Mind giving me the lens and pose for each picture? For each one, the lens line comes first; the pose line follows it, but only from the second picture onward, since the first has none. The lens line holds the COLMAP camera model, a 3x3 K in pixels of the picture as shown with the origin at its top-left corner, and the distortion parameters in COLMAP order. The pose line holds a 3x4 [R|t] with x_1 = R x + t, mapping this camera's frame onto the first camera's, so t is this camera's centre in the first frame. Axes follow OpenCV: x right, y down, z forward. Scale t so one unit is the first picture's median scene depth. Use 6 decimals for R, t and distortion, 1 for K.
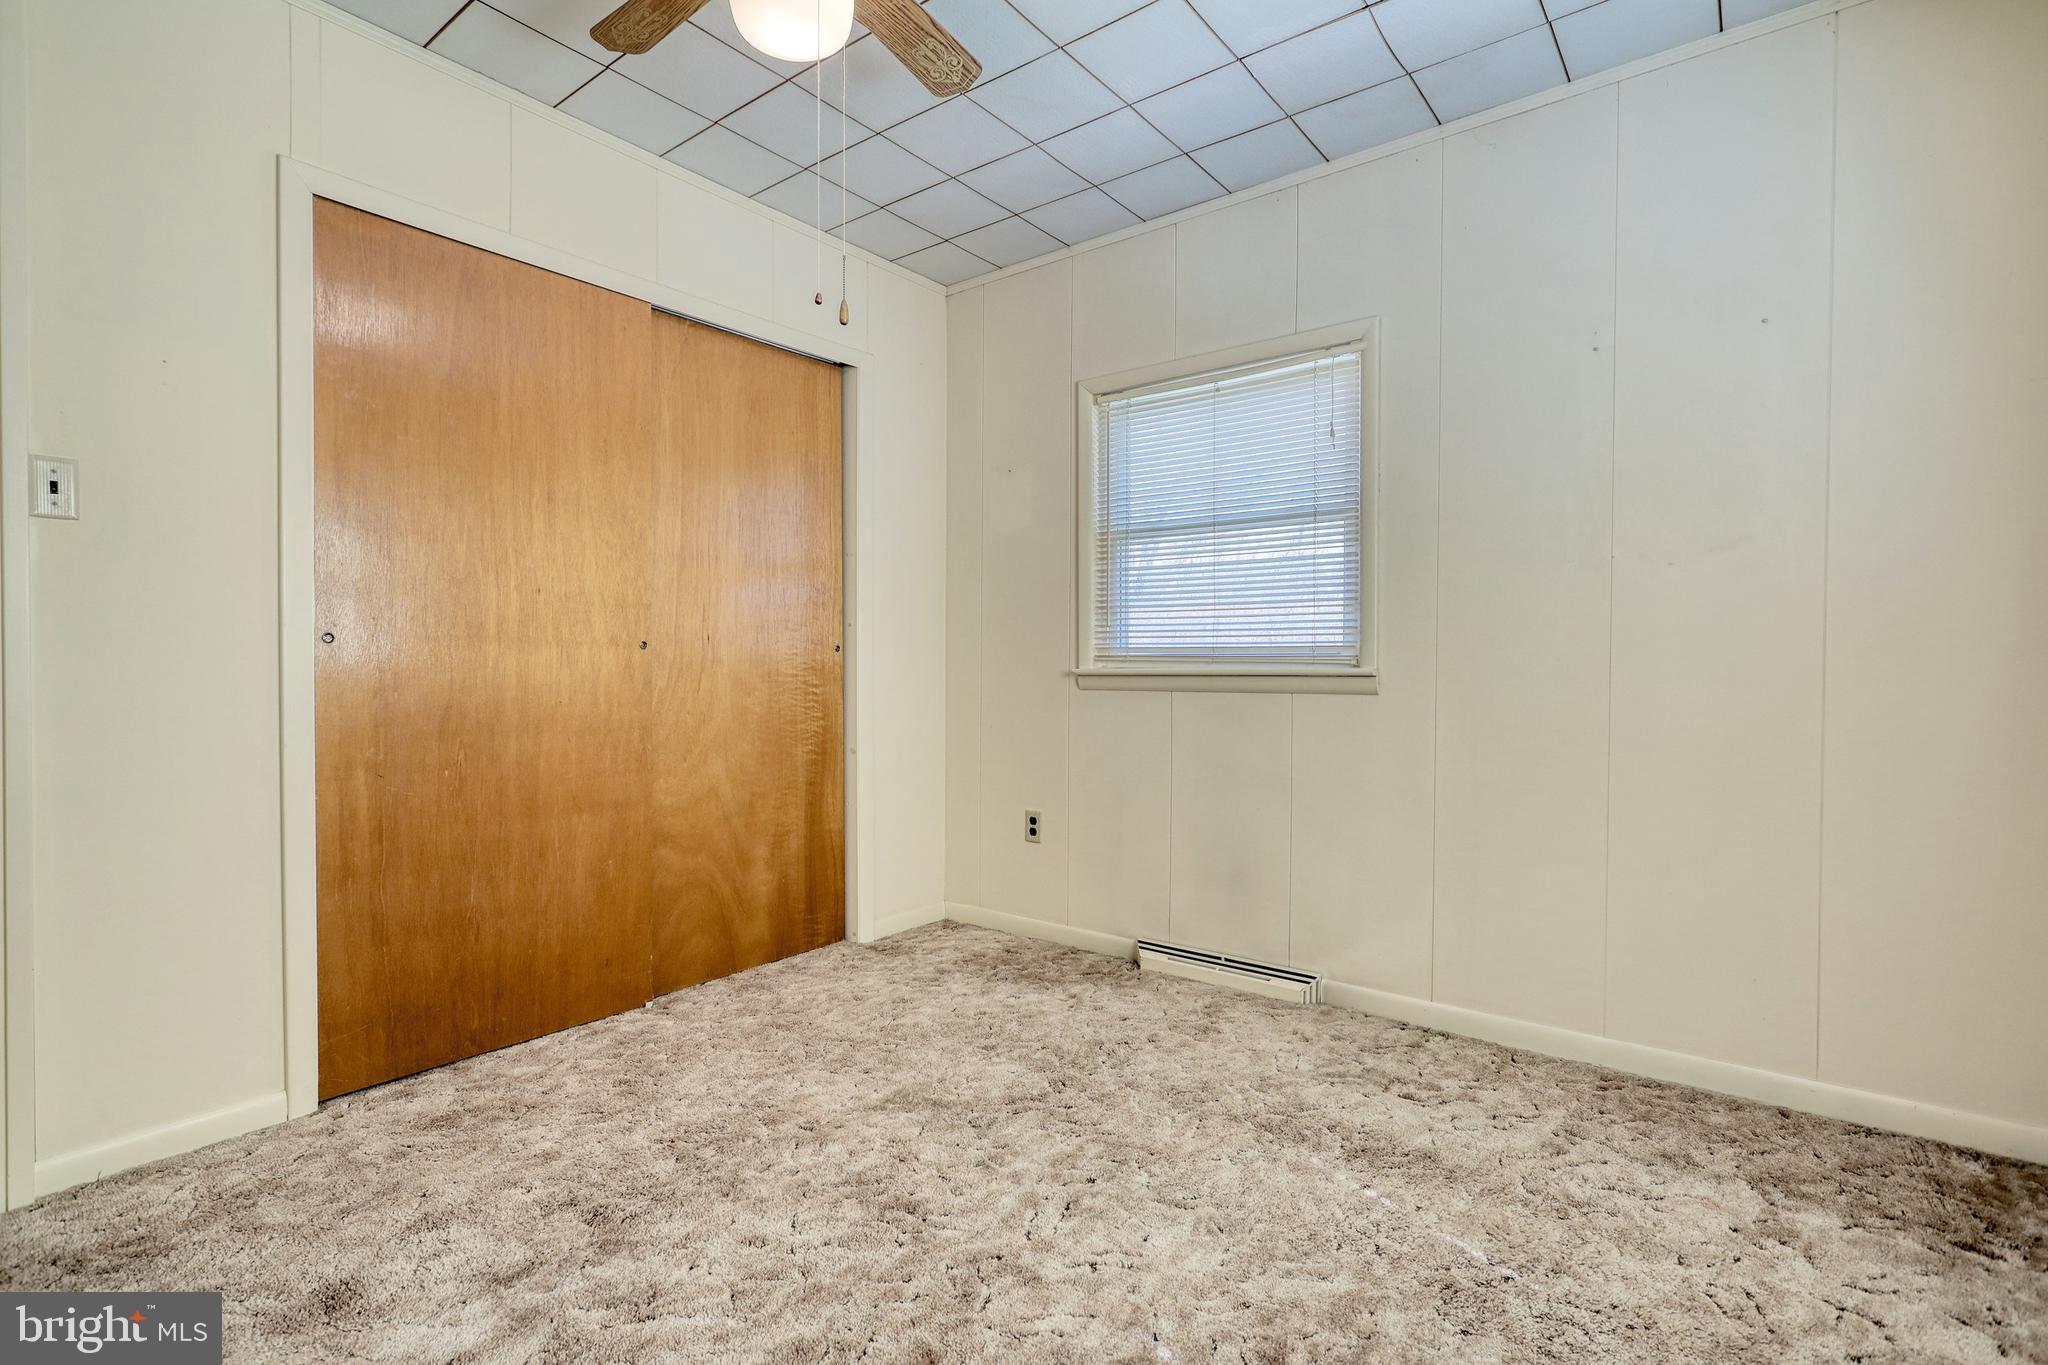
lens RADIAL K [[966.9, 0, 1022.3], [0, 966.9, 677.6], [0, 0, 1]] dist [-0.001171, 0.000224]
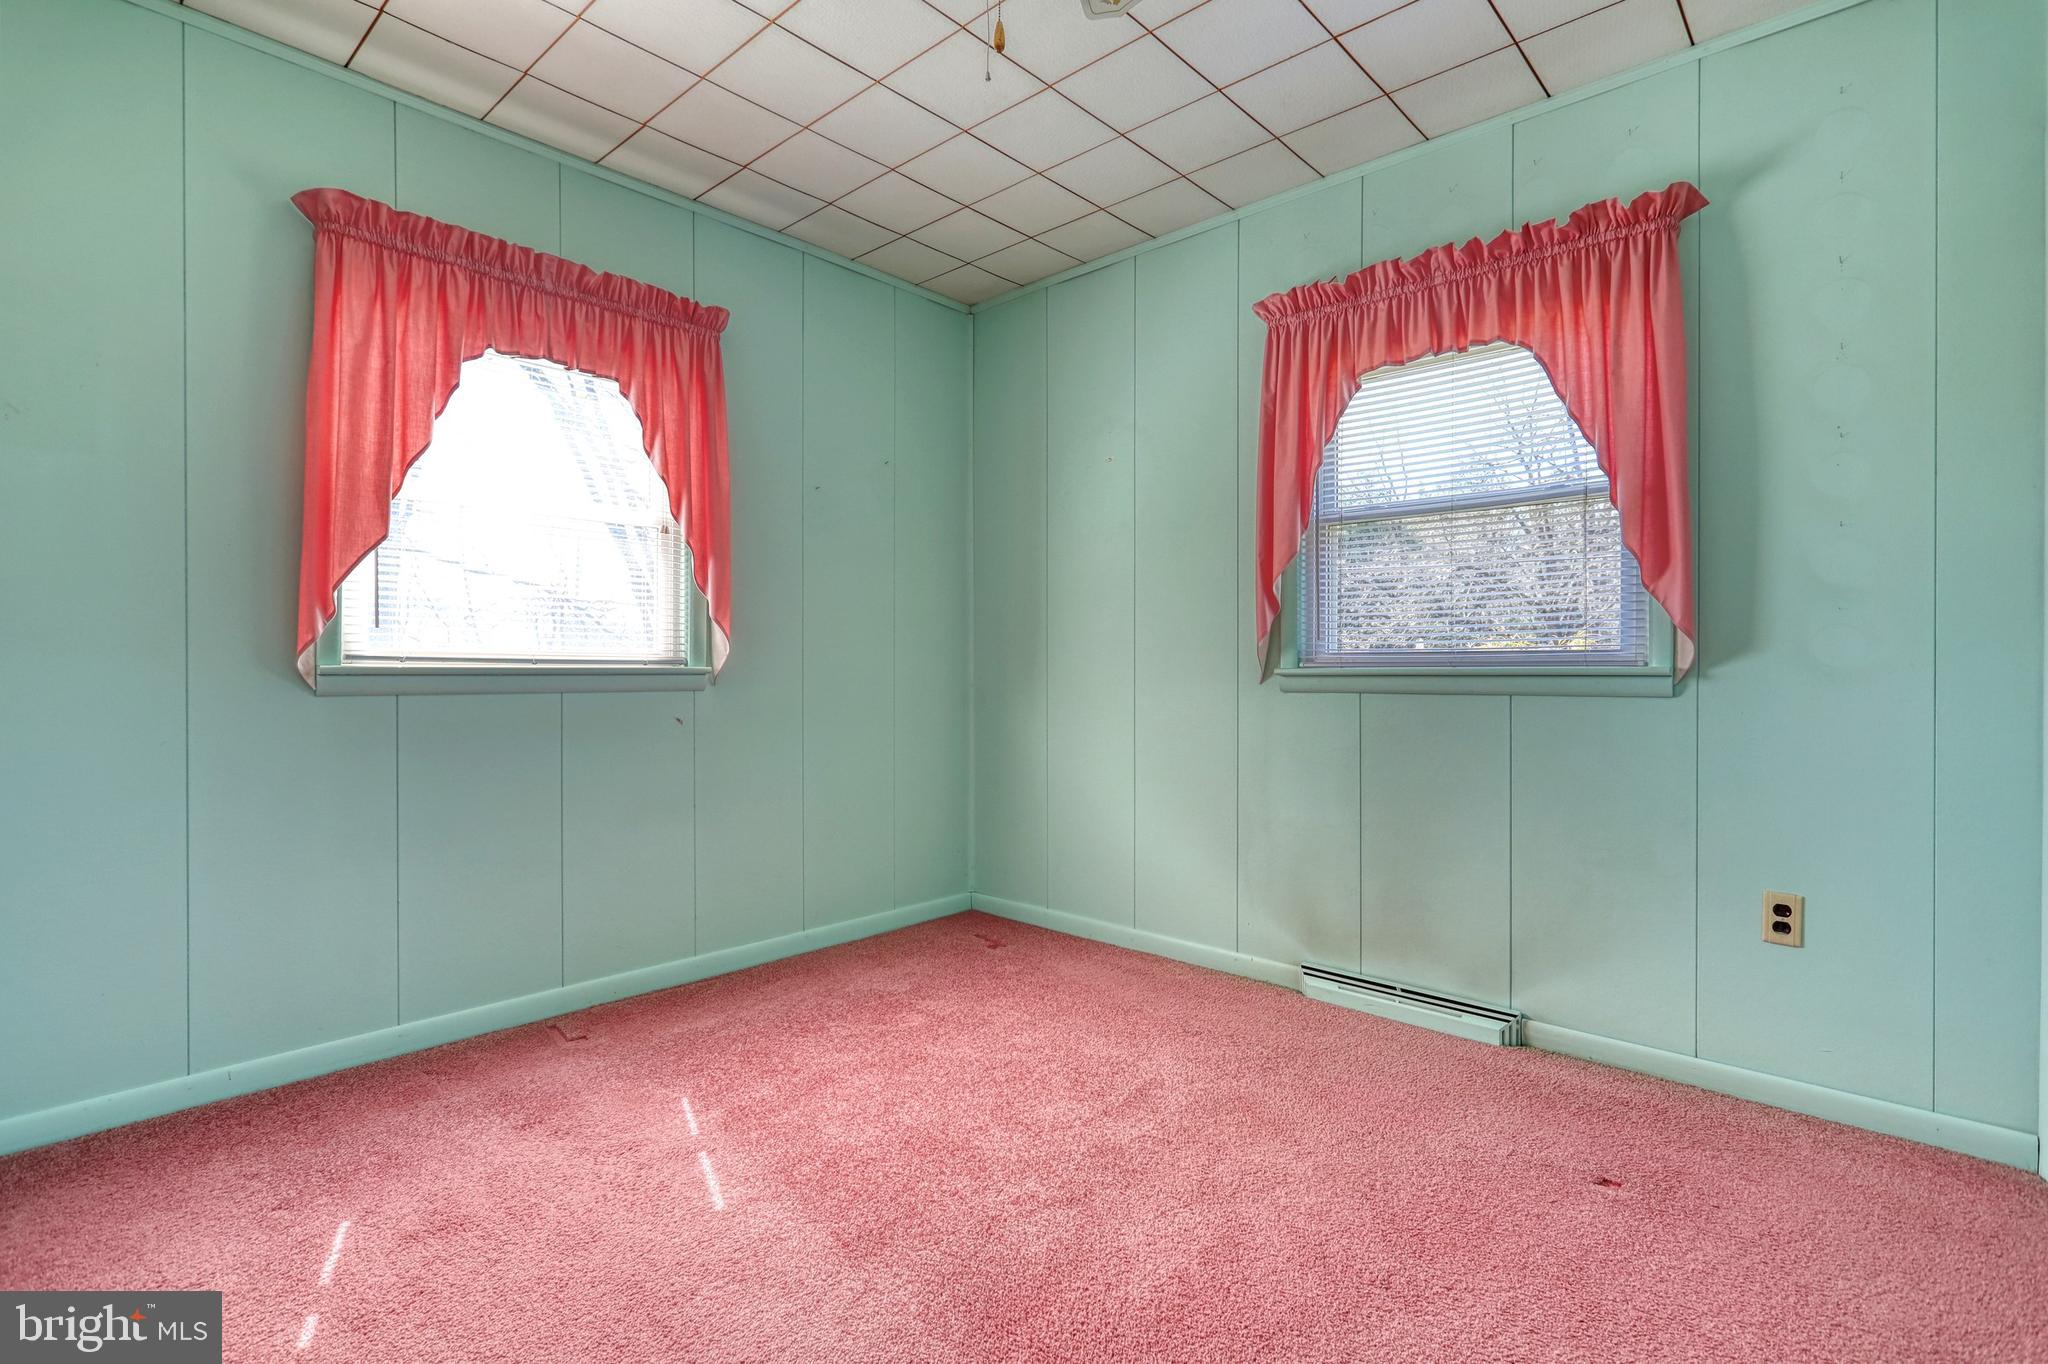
lens RADIAL K [[974.5, 0, 1017.7], [0, 974.5, 672.0], [0, 0, 1]] dist [0.001890, 0.000262]
pose [[0.996534, 0.003445, -0.083113, -0.081760], [-0.003919, 0.999977, -0.005545, -0.000095], [0.083092, 0.005851, 0.996525, 0.062953]]
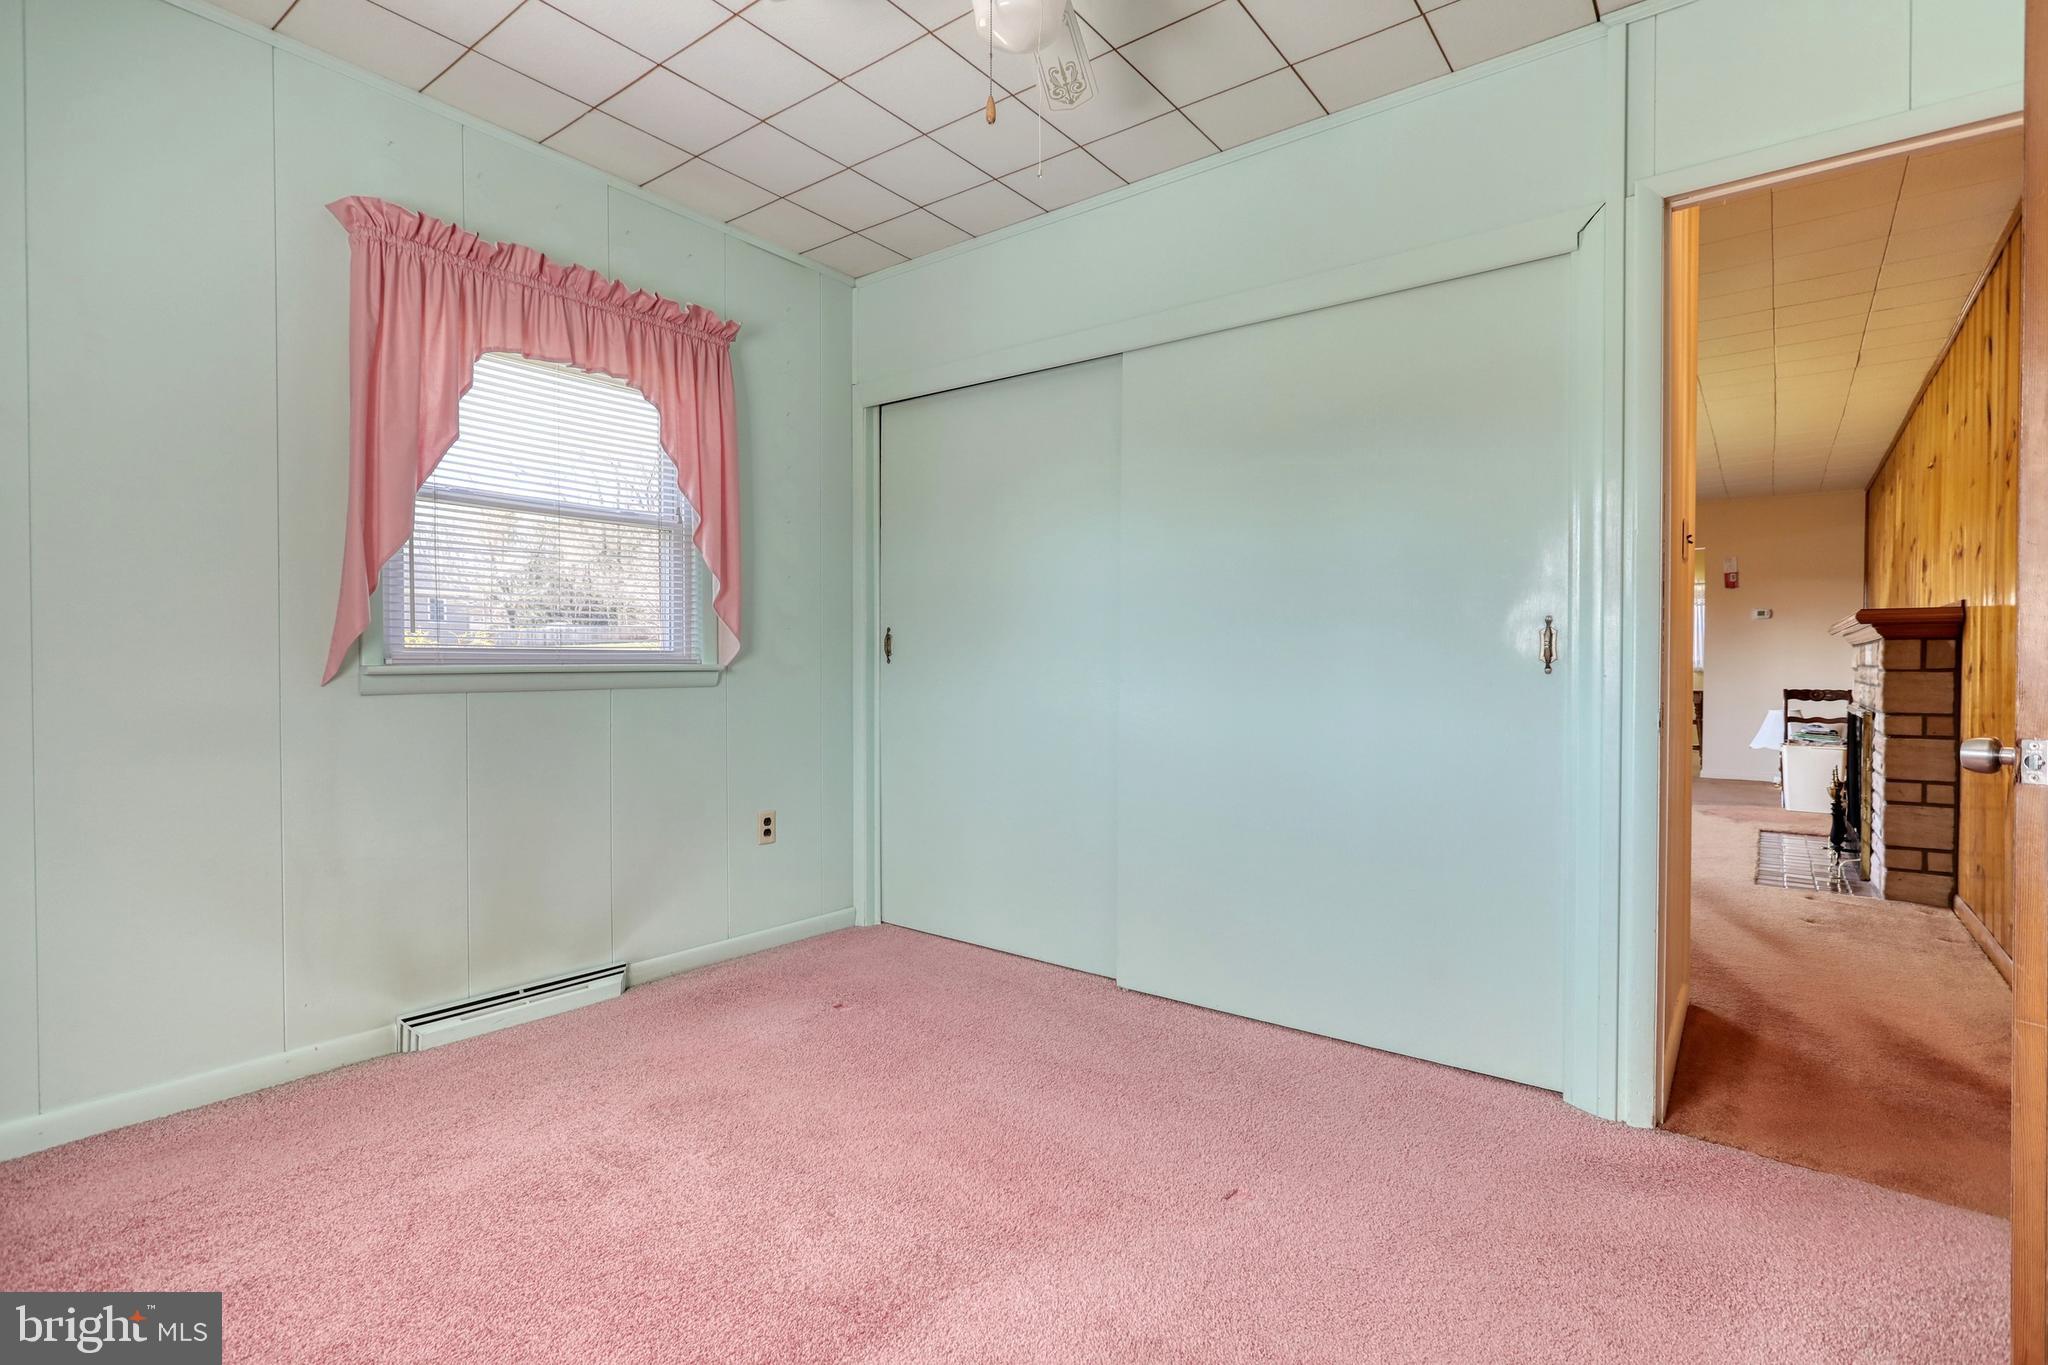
lens RADIAL K [[1016.2, 0, 1024.0], [0, 1016.2, 682.5], [0, 0, 1]] dist [0.030062, -0.000047]
pose [[-0.005836, -0.015739, 0.999859, -0.807063], [0.010268, 0.999822, 0.015798, -0.004976], [-0.999930, 0.010359, -0.005674, 0.587465]]
